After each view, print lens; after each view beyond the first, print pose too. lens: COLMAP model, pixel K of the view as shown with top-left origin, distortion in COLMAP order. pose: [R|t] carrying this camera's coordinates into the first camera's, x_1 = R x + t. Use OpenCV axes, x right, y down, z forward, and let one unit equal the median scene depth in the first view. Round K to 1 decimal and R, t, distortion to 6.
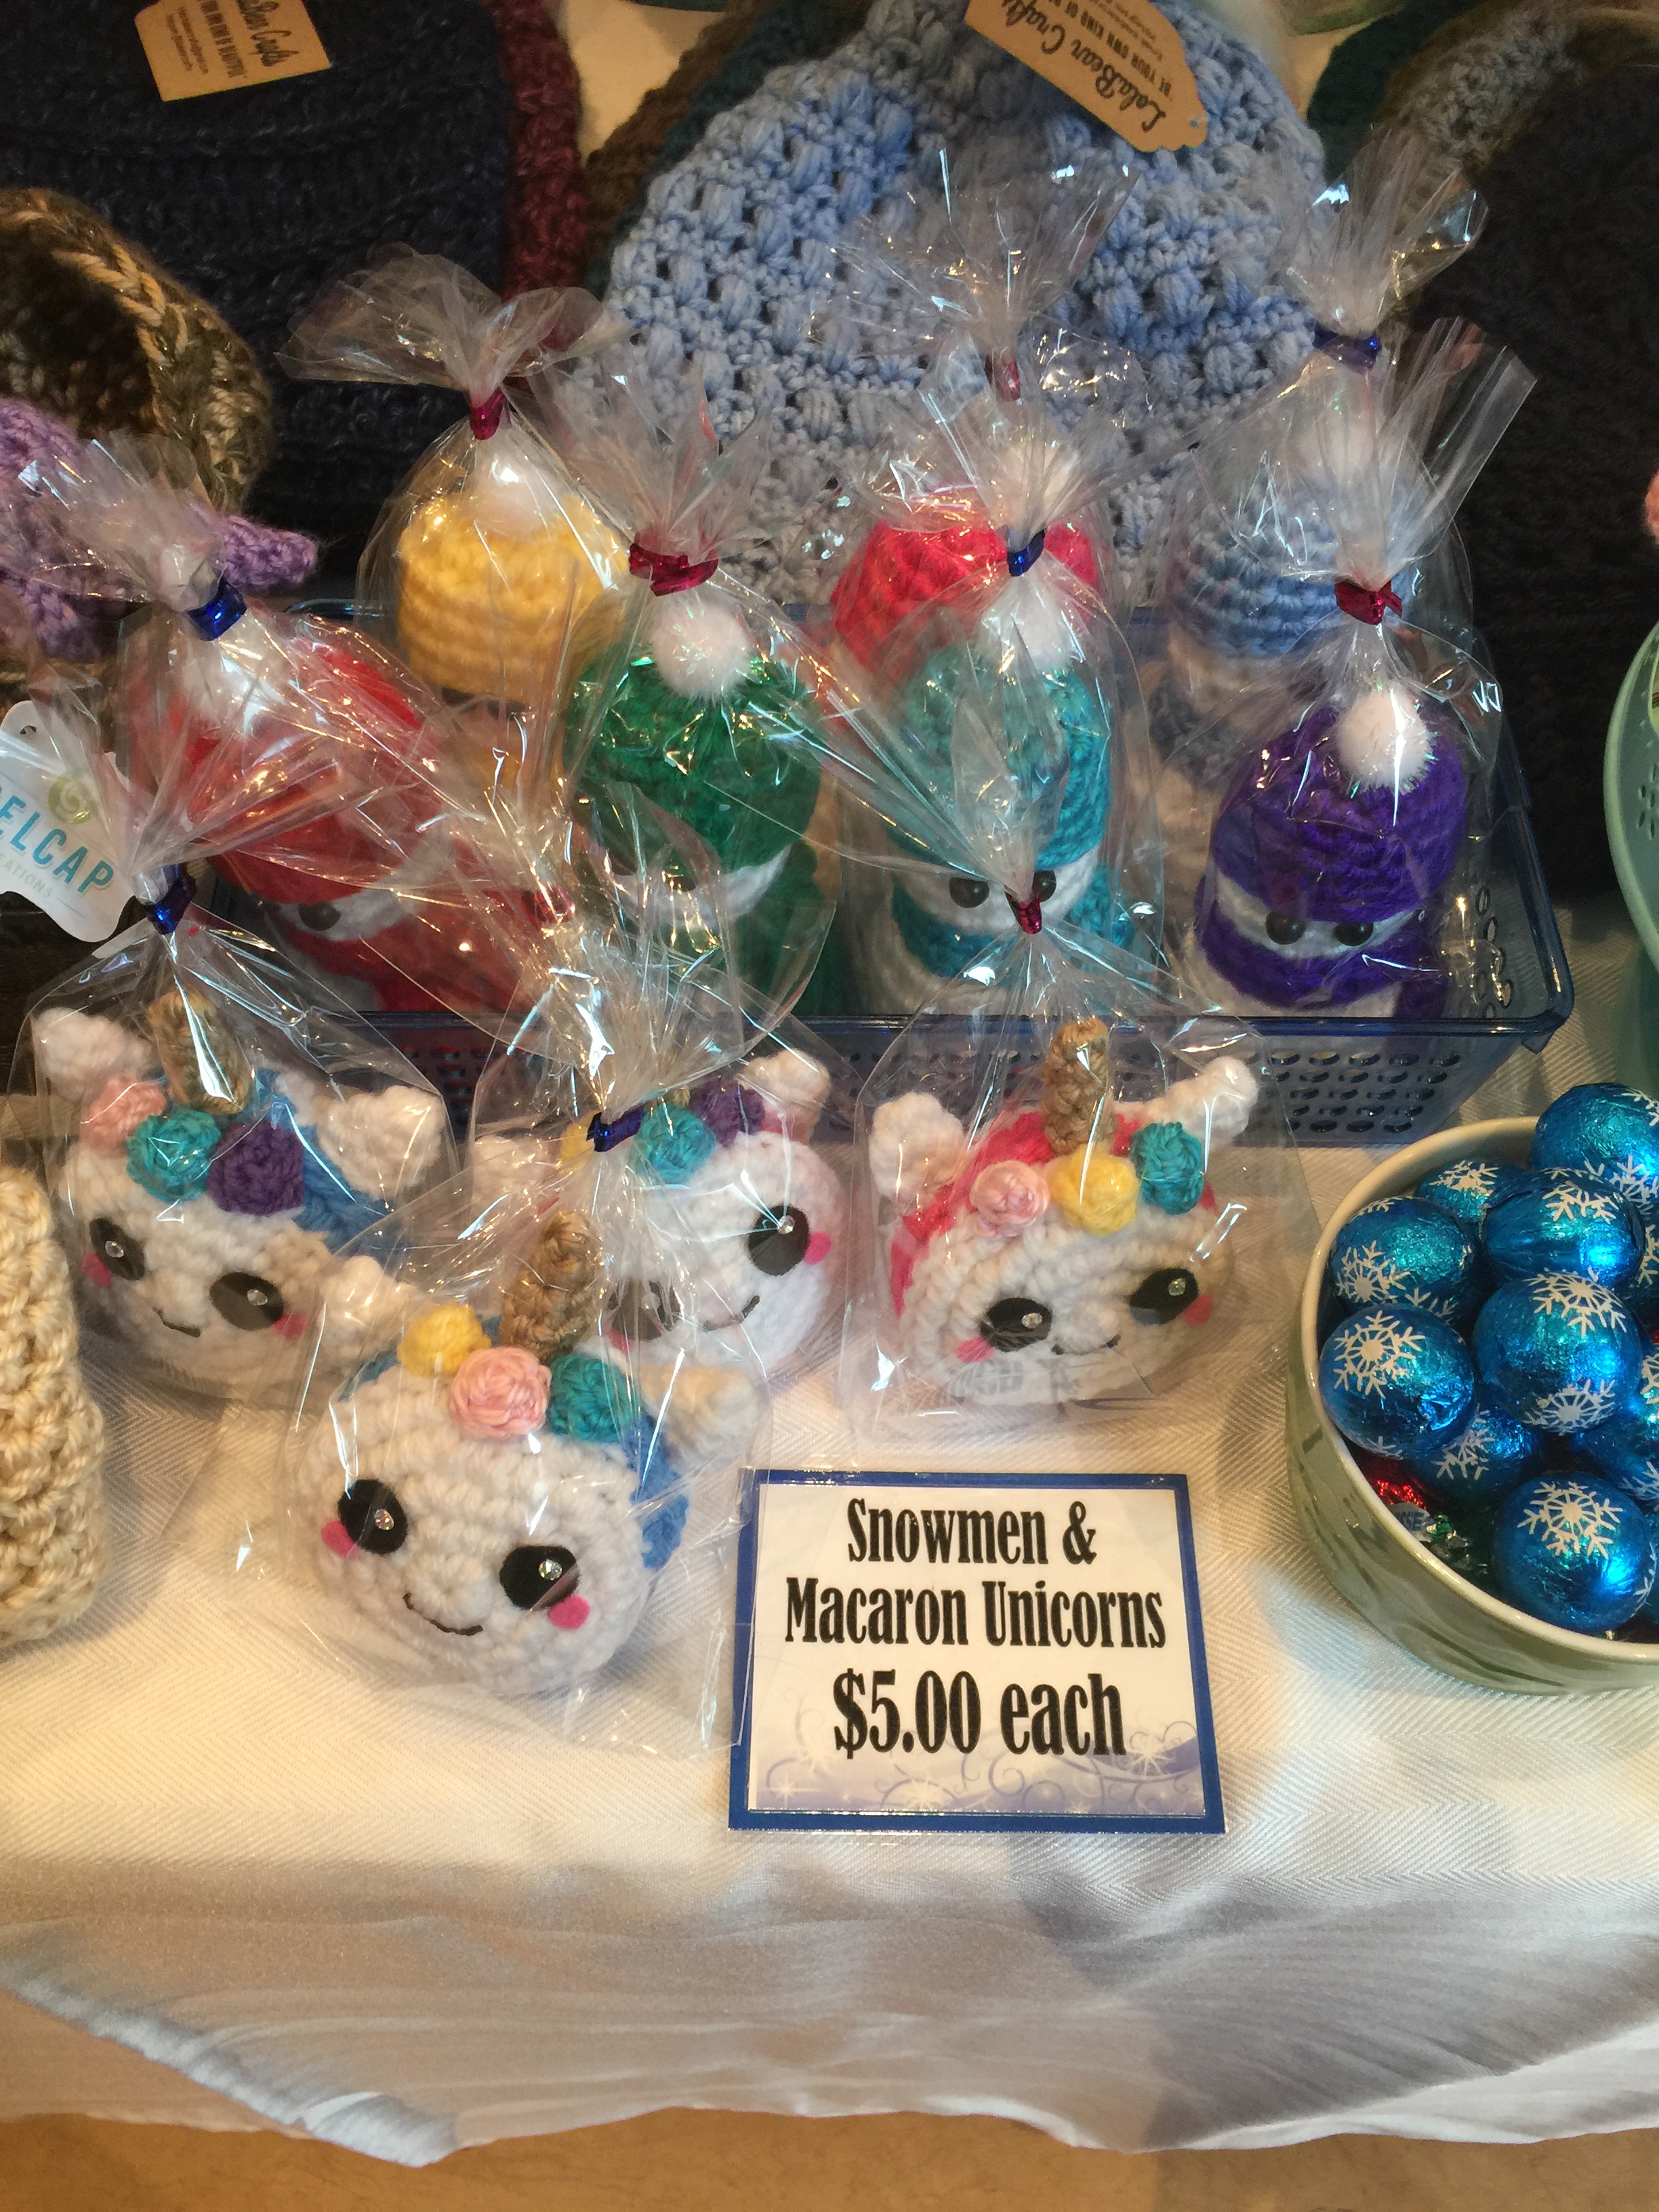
lens RADIAL K [[1877.4, 0, 829.5], [0, 1877.4, 1106.0], [0, 0, 1]] dist [0.062416, -0.085007]
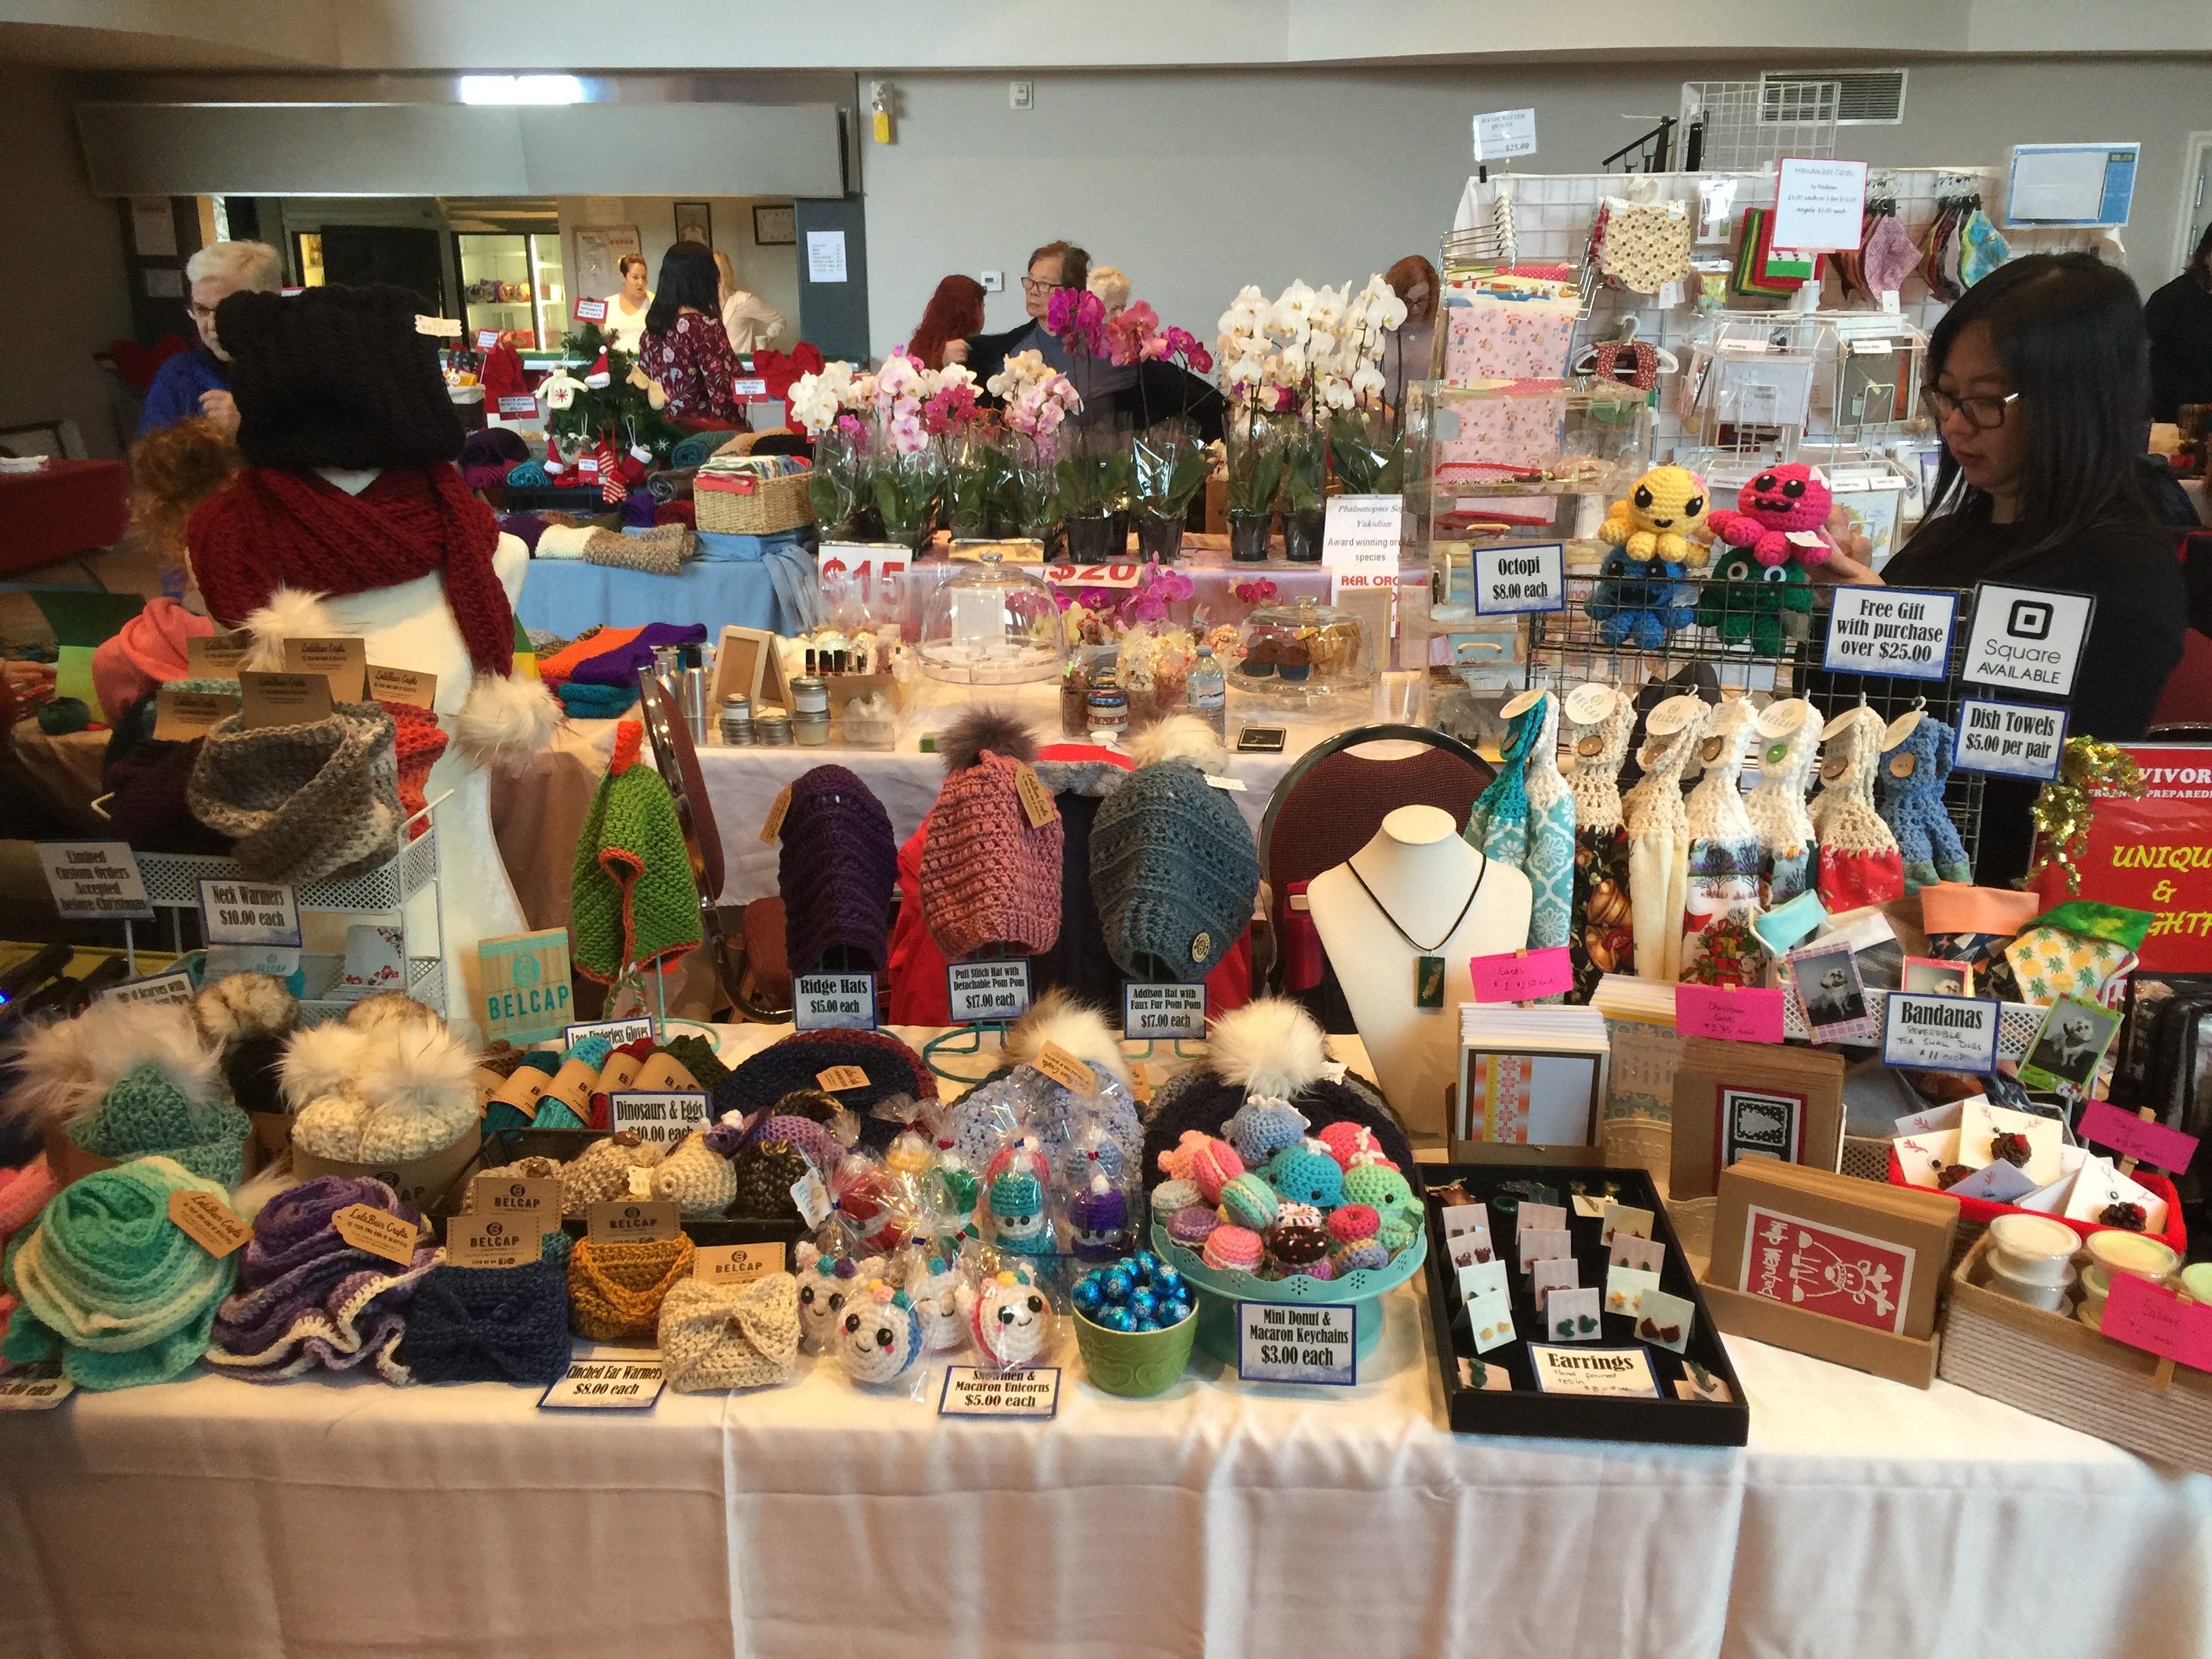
lens RADIAL K [[1877.4, 0, 1106.0], [0, 1877.4, 829.5], [0, 0, 1]] dist [0.062416, -0.085007]
pose [[0.999235, -0.009646, -0.037889, 0.461174], [-0.017933, 0.748061, -0.663387, 2.048529], [0.034743, 0.663560, 0.747316, -2.792194]]
